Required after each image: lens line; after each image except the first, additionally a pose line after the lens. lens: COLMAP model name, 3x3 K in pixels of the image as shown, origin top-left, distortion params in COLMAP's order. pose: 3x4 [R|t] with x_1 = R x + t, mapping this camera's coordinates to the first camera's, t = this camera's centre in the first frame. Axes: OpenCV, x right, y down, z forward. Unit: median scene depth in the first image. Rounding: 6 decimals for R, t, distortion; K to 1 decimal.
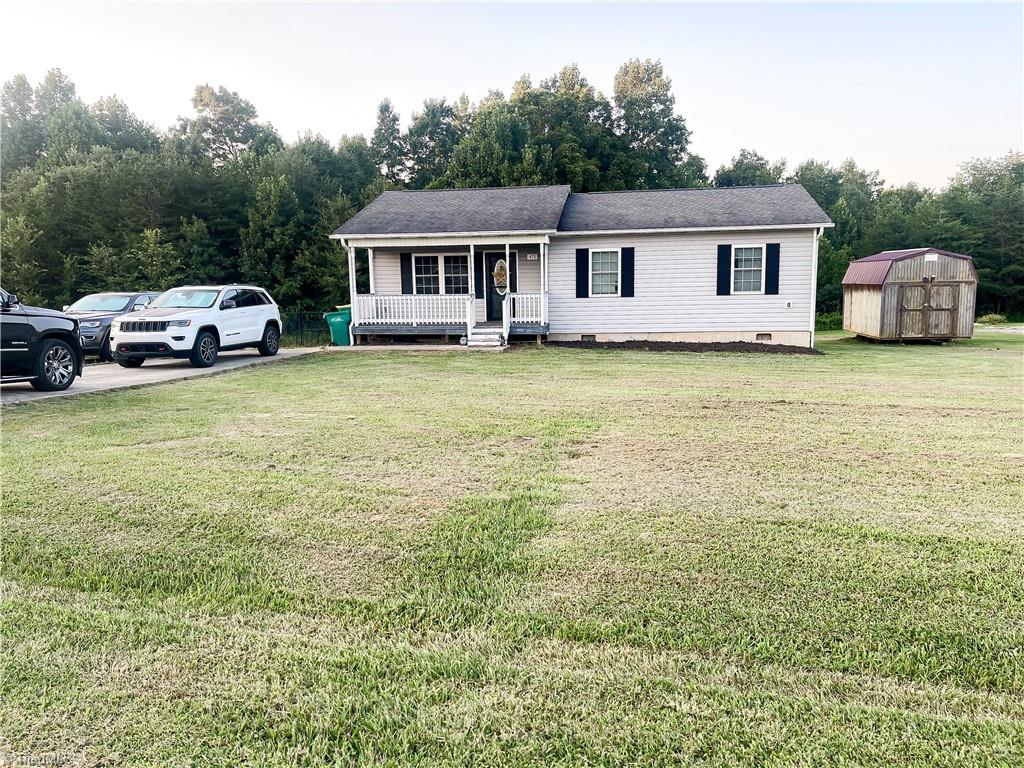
lens RADIAL K [[772.7, 0, 513.9], [0, 772.7, 389.3], [0, 0, 1]] dist [0.066178, -0.085381]
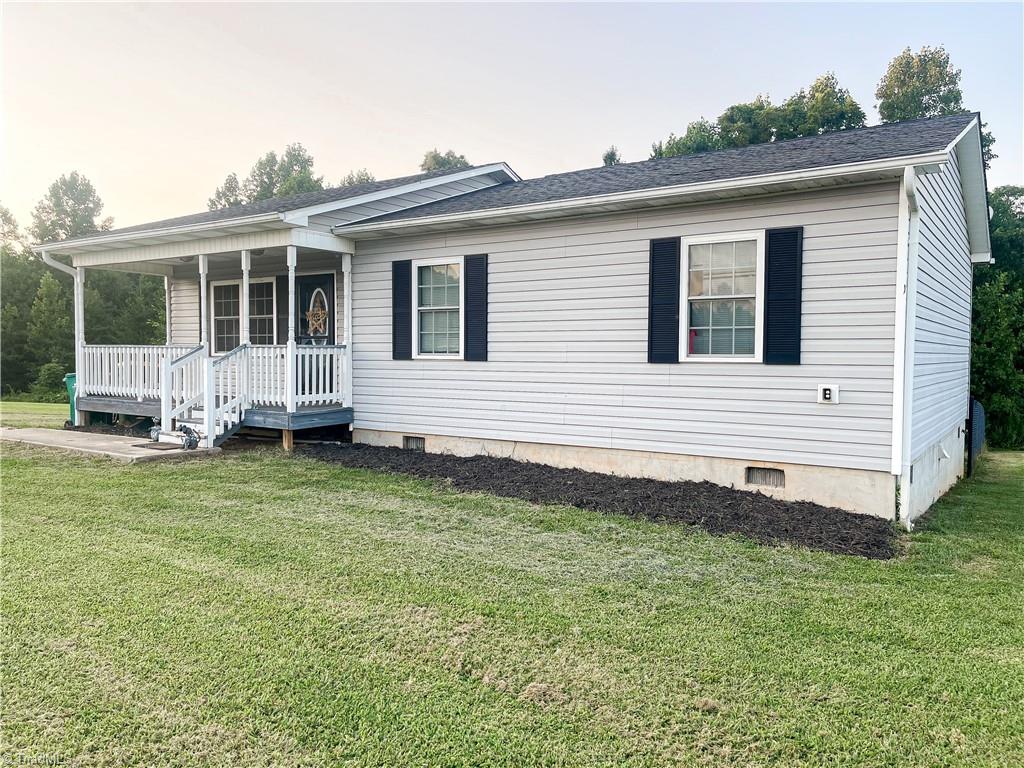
lens RADIAL K [[772.7, 0, 516.9], [0, 772.7, 384.7], [0, 0, 1]] dist [0.066178, -0.085381]
pose [[0.905573, 0.041456, -0.422159, 0.357207], [-0.085420, 0.992648, -0.085756, -0.066672], [0.415500, 0.113719, 0.902456, 0.586348]]
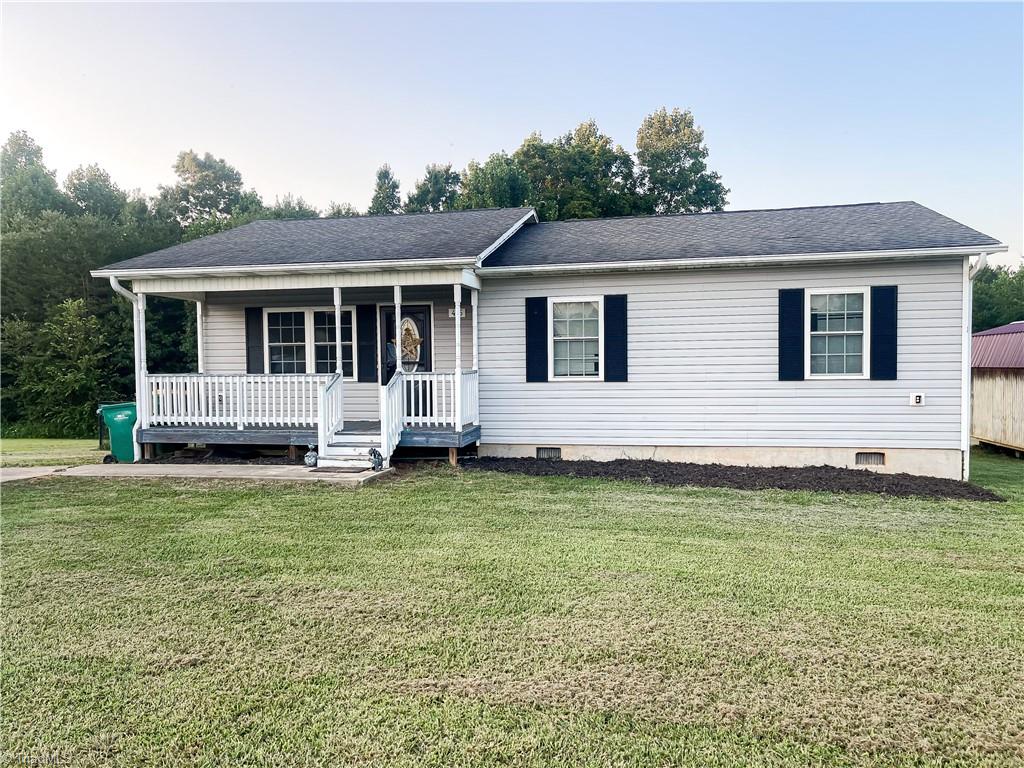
lens RADIAL K [[772.7, 0, 510.3], [0, 772.7, 387.3], [0, 0, 1]] dist [0.066178, -0.085381]
pose [[0.998402, 0.008762, -0.055827, 0.099706], [-0.015066, 0.993422, -0.113514, -0.049620], [0.054465, 0.114174, 0.991967, 0.432568]]
